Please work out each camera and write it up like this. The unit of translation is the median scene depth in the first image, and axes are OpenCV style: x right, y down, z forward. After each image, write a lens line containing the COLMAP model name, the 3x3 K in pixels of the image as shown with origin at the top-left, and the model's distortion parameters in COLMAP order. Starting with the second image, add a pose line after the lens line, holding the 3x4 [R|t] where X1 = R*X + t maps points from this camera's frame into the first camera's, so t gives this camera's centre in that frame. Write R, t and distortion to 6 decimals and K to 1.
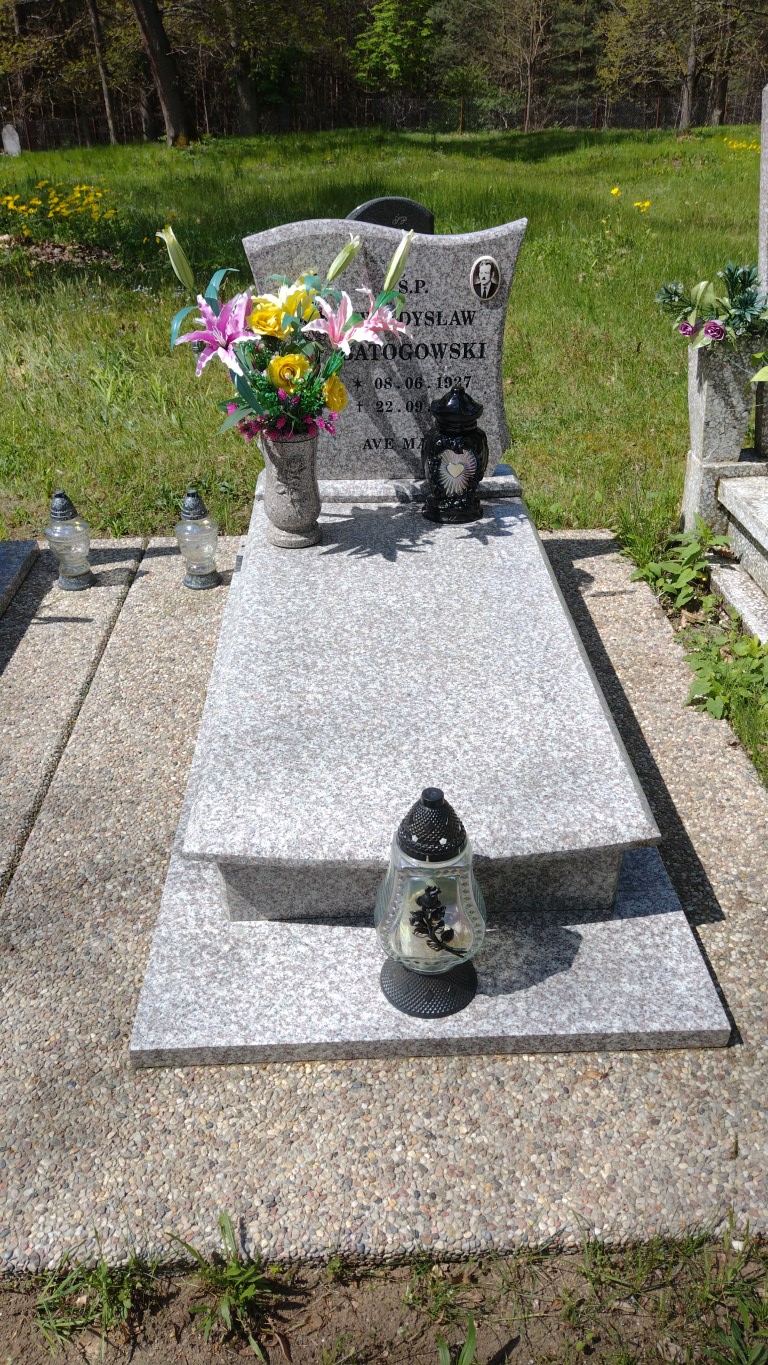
lens RADIAL K [[1058.1, 0, 384.5], [0, 1058.1, 680.4], [0, 0, 1]] dist [0.002187, -0.001343]
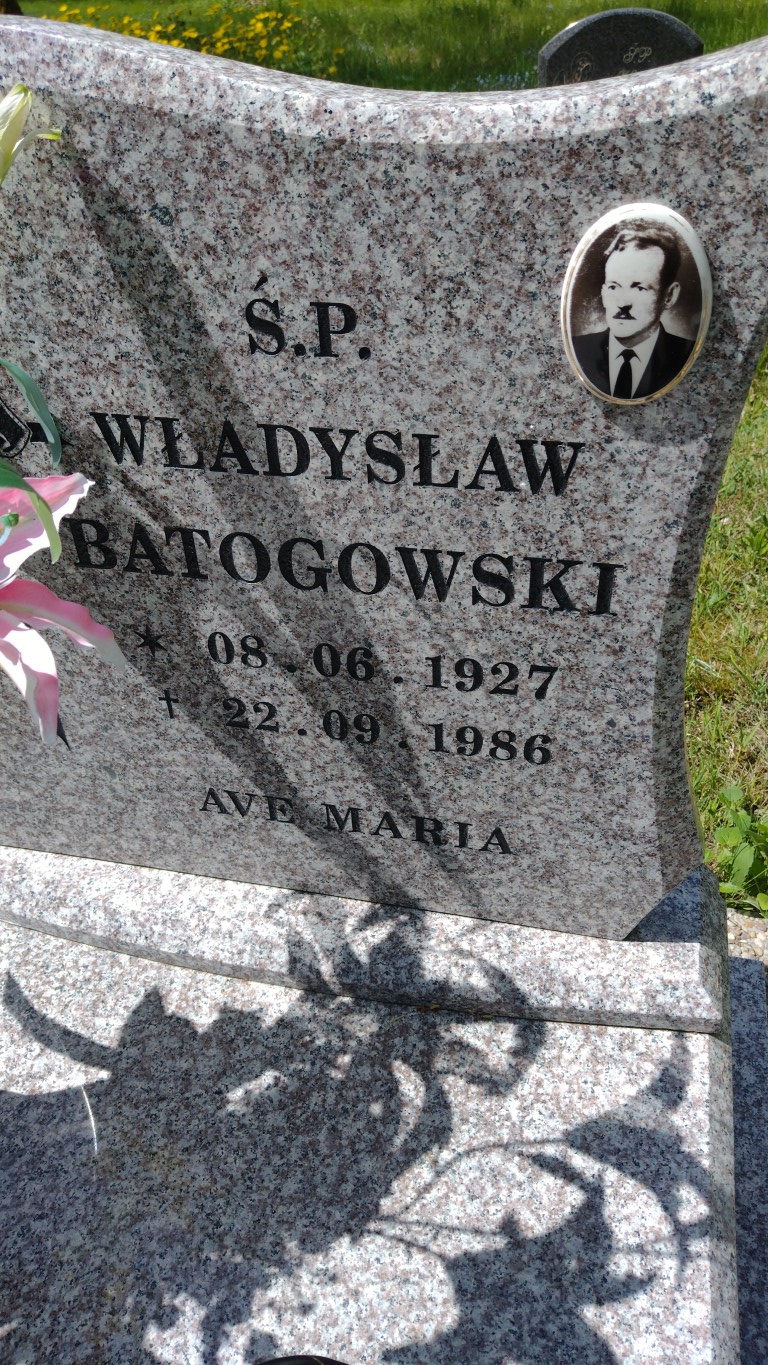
lens RADIAL K [[1058.1, 0, 383.8], [0, 1058.1, 680.9], [0, 0, 1]] dist [0.002187, -0.001343]
pose [[0.959630, 0.143533, -0.241884, 0.108983], [-0.105858, 0.981065, 0.162190, -0.336472], [0.260584, -0.130037, 0.956654, 0.777131]]
